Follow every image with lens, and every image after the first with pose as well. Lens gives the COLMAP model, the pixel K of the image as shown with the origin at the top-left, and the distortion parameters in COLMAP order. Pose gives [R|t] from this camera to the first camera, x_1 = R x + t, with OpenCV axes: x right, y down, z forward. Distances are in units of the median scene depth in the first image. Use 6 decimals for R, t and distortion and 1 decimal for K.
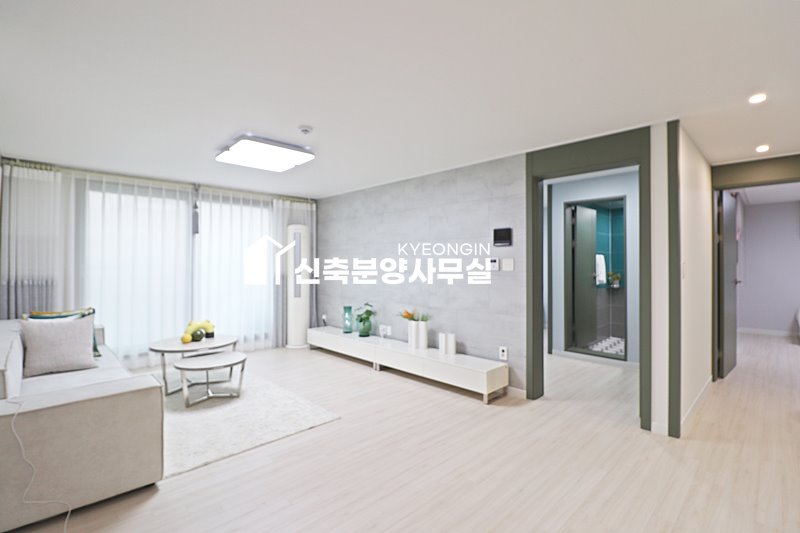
lens RADIAL K [[369.3, 0, 403.4], [0, 369.3, 261.1], [0, 0, 1]] dist [-0.008303, -0.007749]
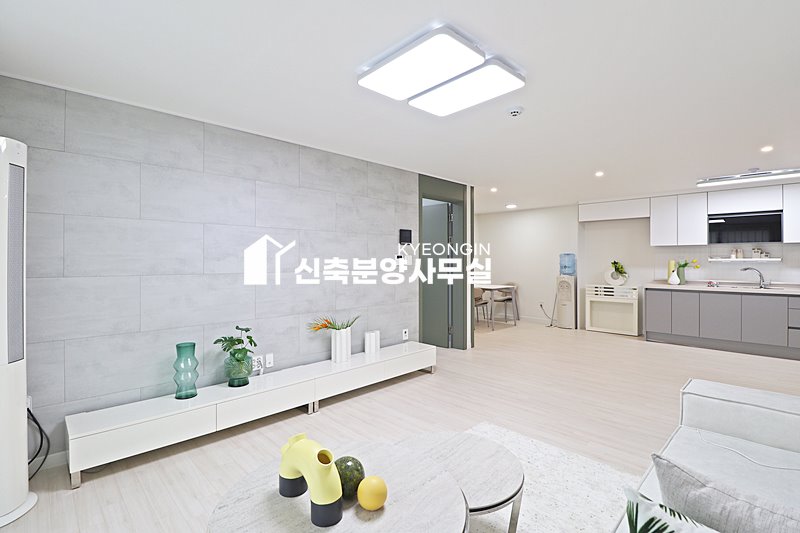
lens RADIAL K [[369.3, 0, 409.8], [0, 369.3, 263.0], [0, 0, 1]] dist [-0.008303, -0.007749]
pose [[0.001153, -0.007201, 0.999973, -0.893484], [-0.005624, 0.999958, 0.007207, 0.009769], [-0.999984, -0.005632, 0.001113, 0.955019]]
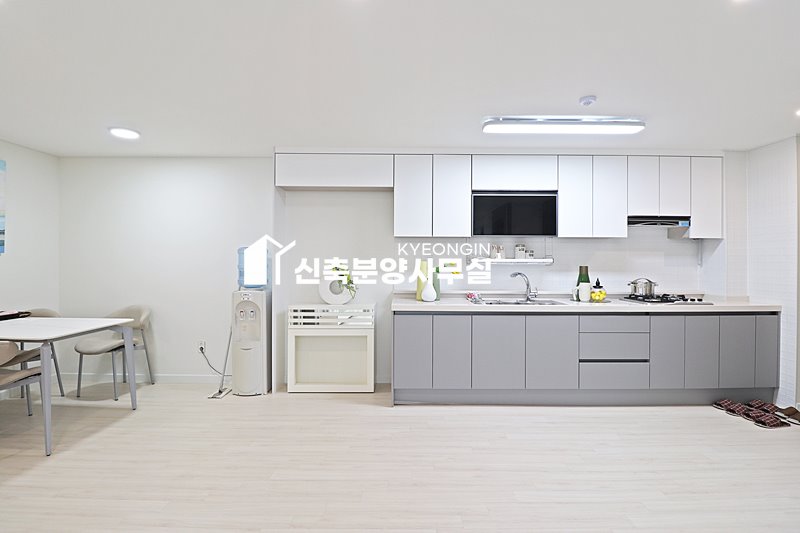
lens RADIAL K [[369.3, 0, 402.9], [0, 369.3, 259.2], [0, 0, 1]] dist [-0.008303, -0.007749]
pose [[-0.705716, 0.003346, 0.708487, 0.023998], [-0.009000, 0.999866, -0.013687, 0.011792], [-0.708437, -0.016036, -0.705591, 0.558409]]
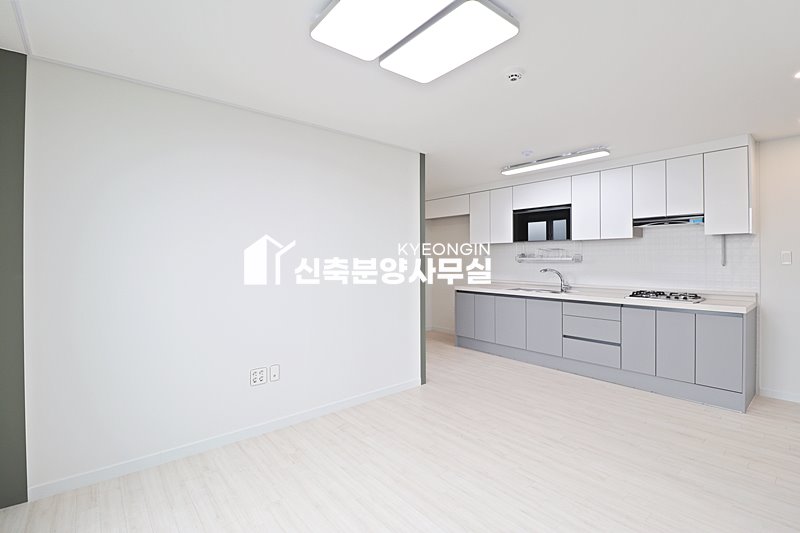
lens RADIAL K [[369.3, 0, 401.3], [0, 369.3, 258.7], [0, 0, 1]] dist [-0.008303, -0.007749]
pose [[0.088322, 0.006515, 0.996071, -0.804634], [-0.009309, 0.999940, -0.005715, 0.009406], [-0.996049, -0.008767, 0.088377, 0.057365]]
